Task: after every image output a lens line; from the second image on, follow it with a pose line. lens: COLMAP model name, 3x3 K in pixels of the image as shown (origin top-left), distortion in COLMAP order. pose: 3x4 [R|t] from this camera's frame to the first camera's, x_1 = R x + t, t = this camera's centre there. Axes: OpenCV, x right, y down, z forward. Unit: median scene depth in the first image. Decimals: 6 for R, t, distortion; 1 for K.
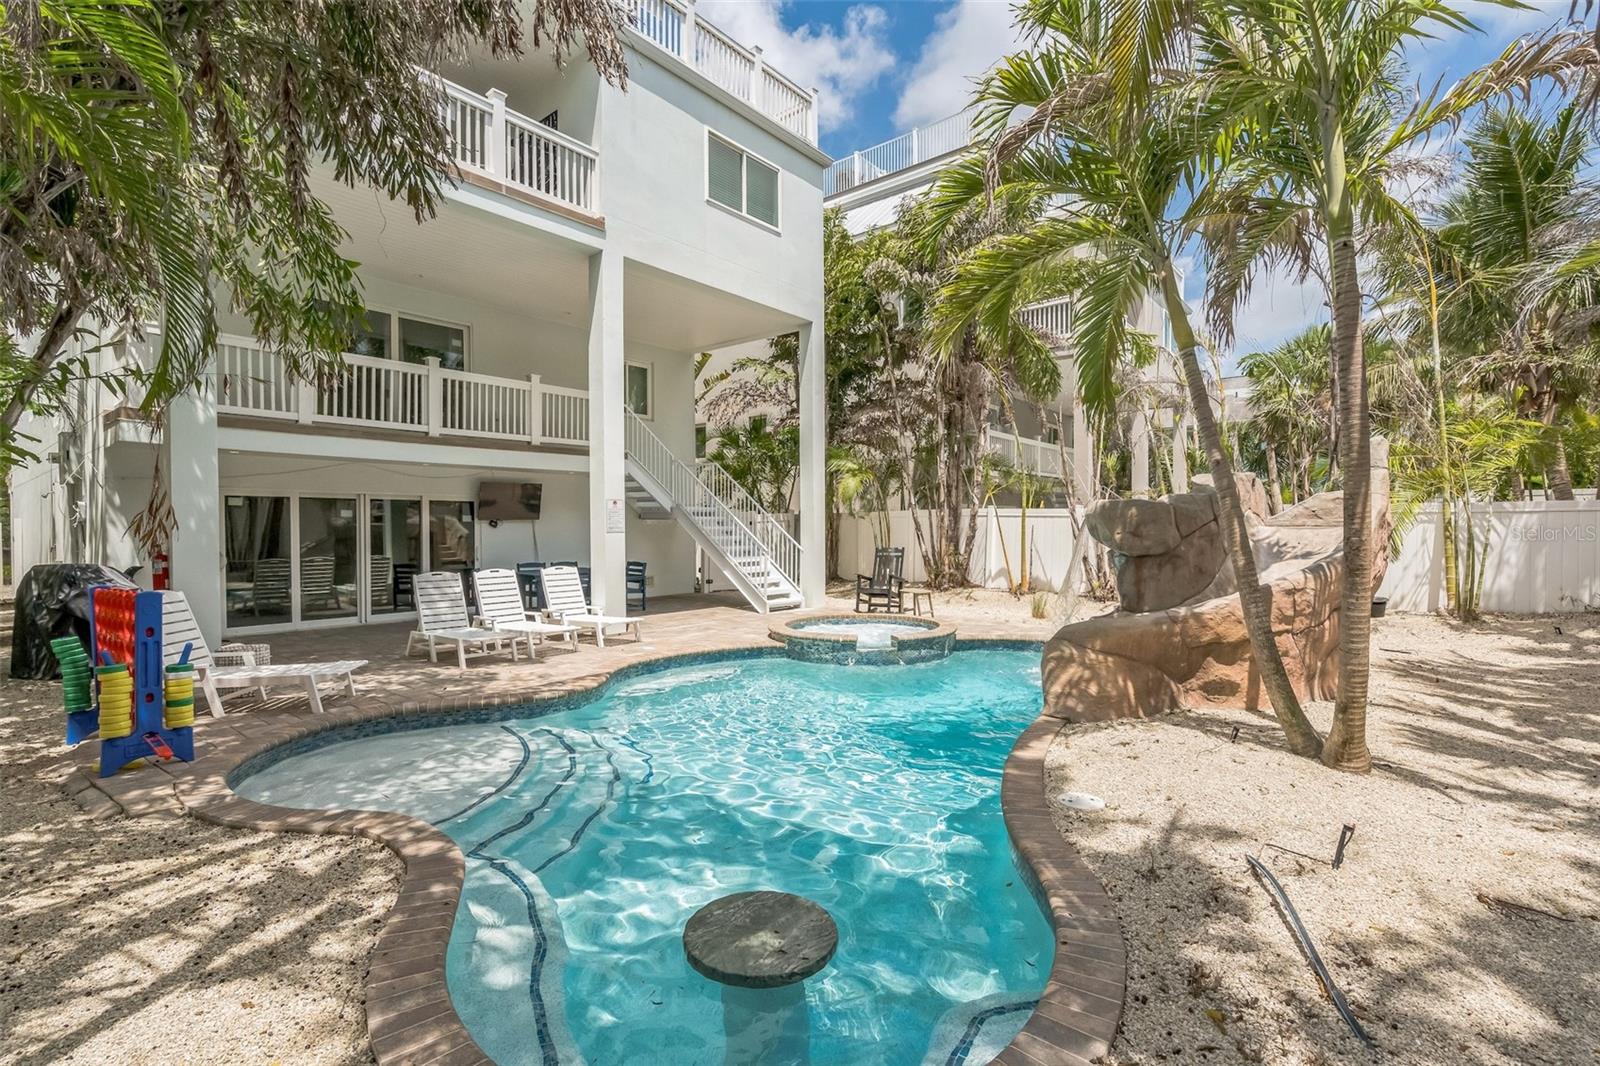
lens RADIAL K [[735.5, 0, 797.9], [0, 735.5, 535.8], [0, 0, 1]] dist [-0.001526, 0.000345]
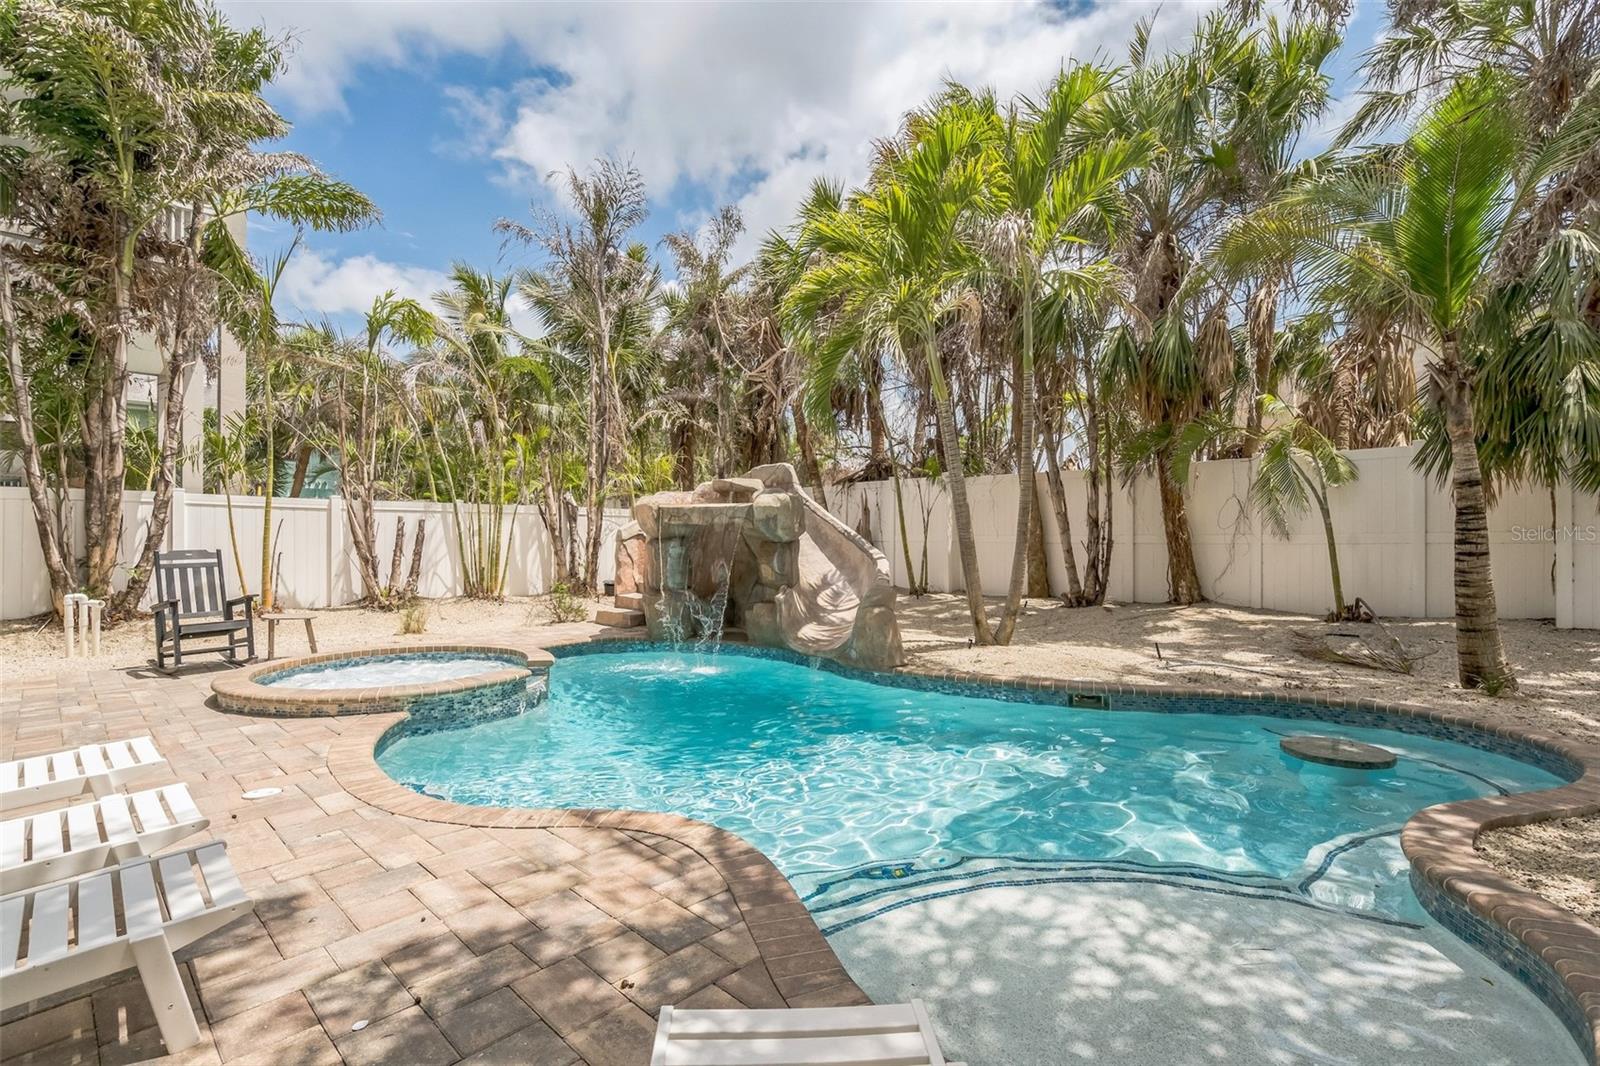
lens RADIAL K [[735.5, 0, 797.7], [0, 735.5, 536.7], [0, 0, 1]] dist [-0.001526, 0.000345]
pose [[0.063053, 0.008662, 0.997973, -1.101124], [0.001786, 0.999960, -0.008792, 0.028625], [-0.998009, 0.002337, 0.063035, 1.280277]]
